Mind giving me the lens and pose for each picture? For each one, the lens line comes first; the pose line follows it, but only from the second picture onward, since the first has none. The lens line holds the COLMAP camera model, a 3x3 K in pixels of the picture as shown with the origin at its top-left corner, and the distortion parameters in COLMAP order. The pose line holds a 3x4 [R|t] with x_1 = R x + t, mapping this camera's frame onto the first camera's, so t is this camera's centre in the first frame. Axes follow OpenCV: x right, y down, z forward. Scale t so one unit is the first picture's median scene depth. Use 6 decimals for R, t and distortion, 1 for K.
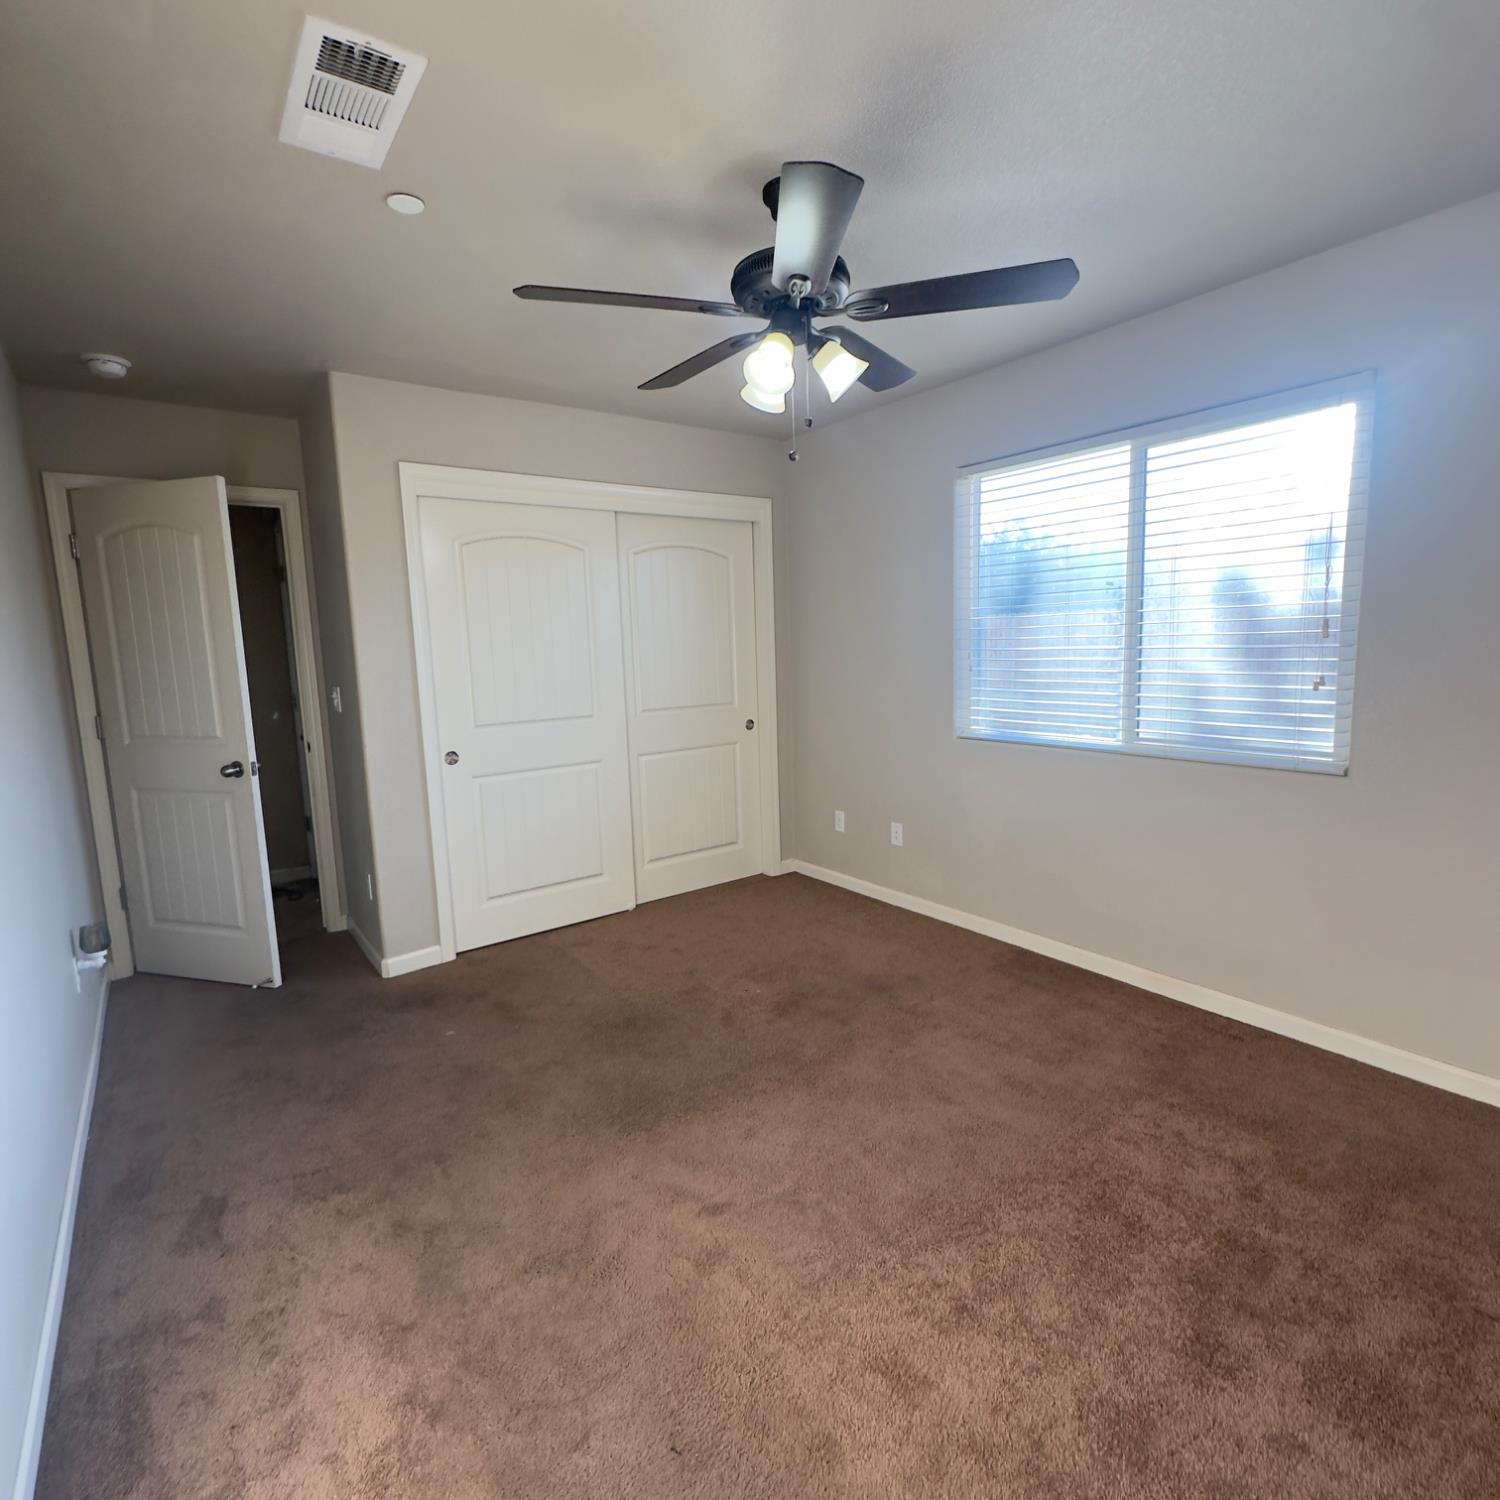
lens RADIAL K [[788.5, 0, 770.4], [0, 788.5, 747.6], [0, 0, 1]] dist [0.001271, -0.000171]
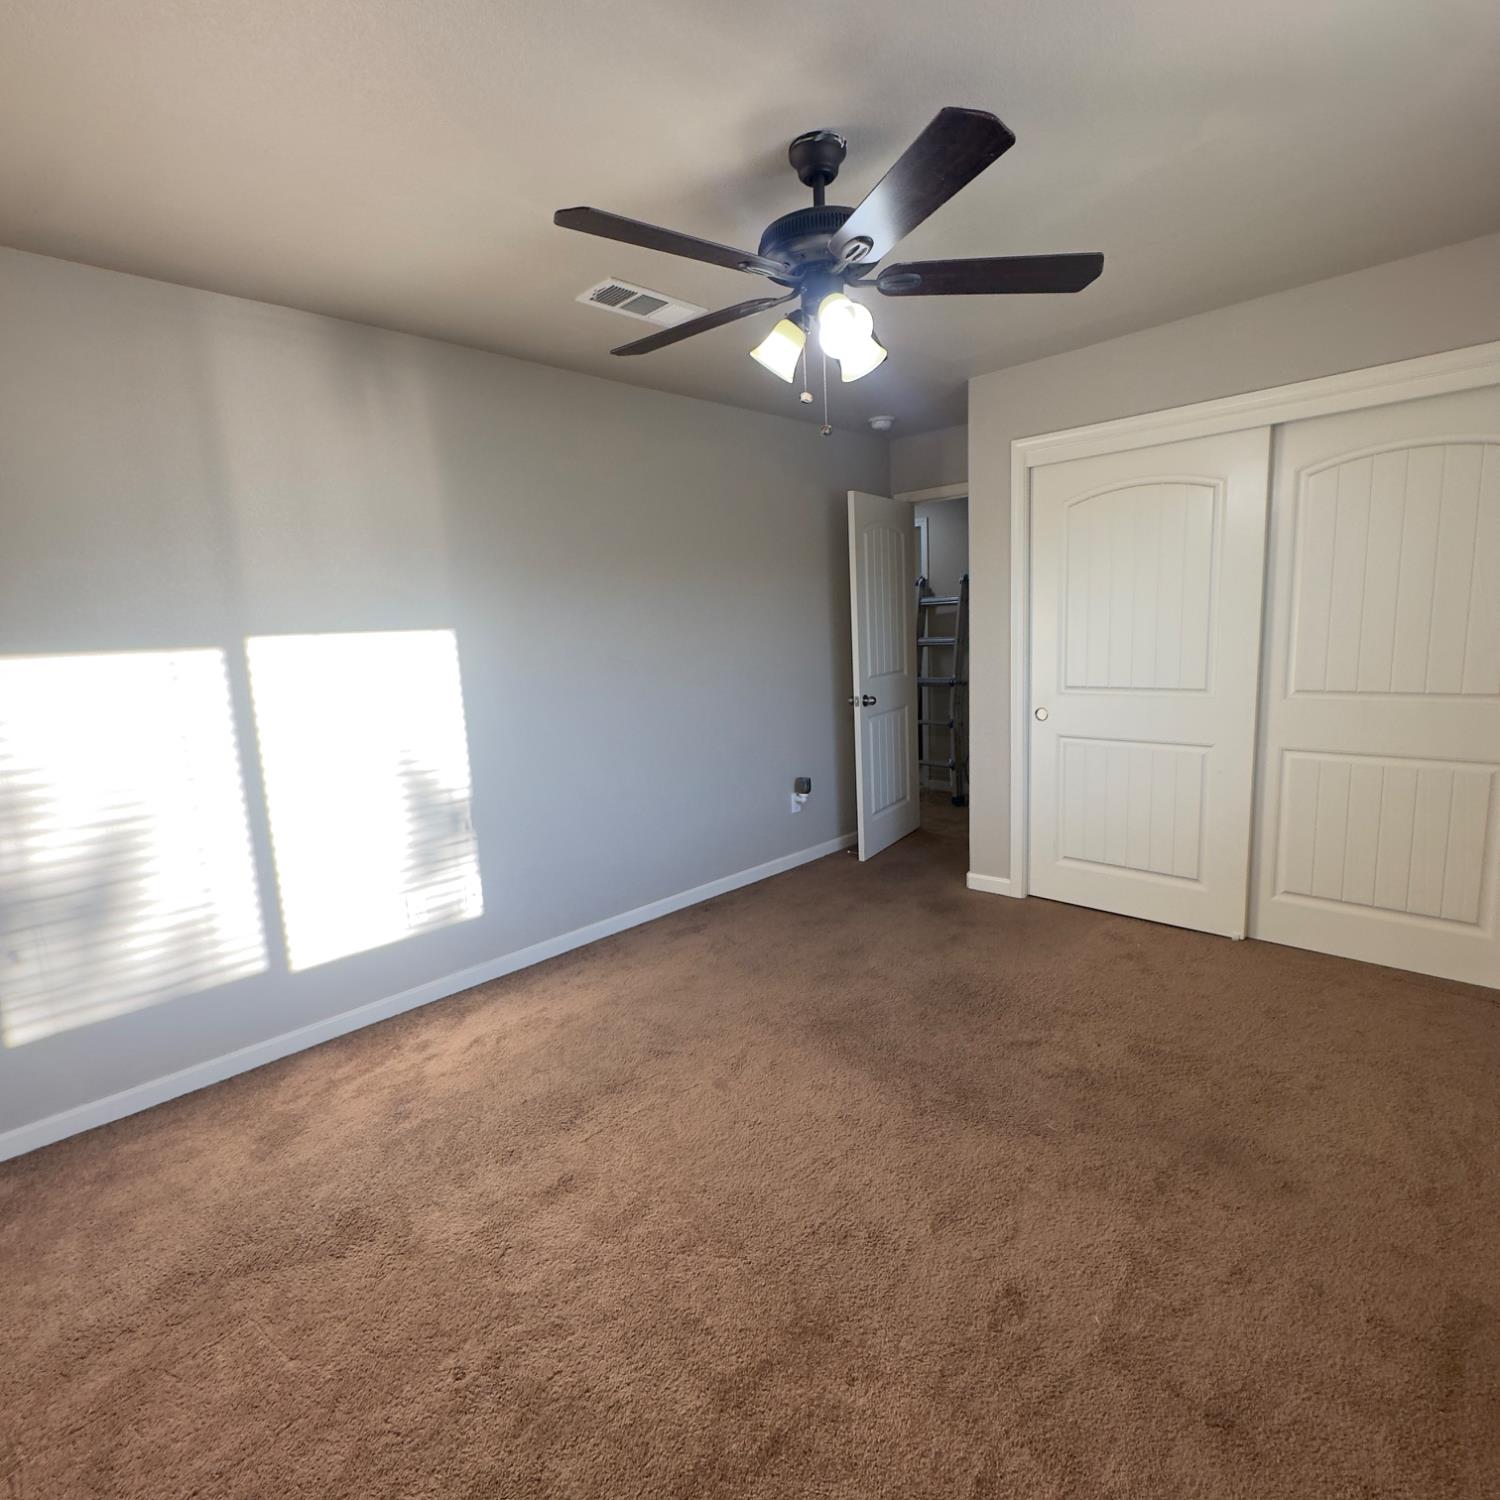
lens RADIAL K [[794.9, 0, 751.3], [0, 794.9, 748.4], [0, 0, 1]] dist [-0.000597, -0.000503]
pose [[0.146696, 0.173012, -0.973934, 0.738604], [-0.097124, 0.982347, 0.159878, -0.094159], [0.984402, 0.071139, 0.160910, 0.564813]]
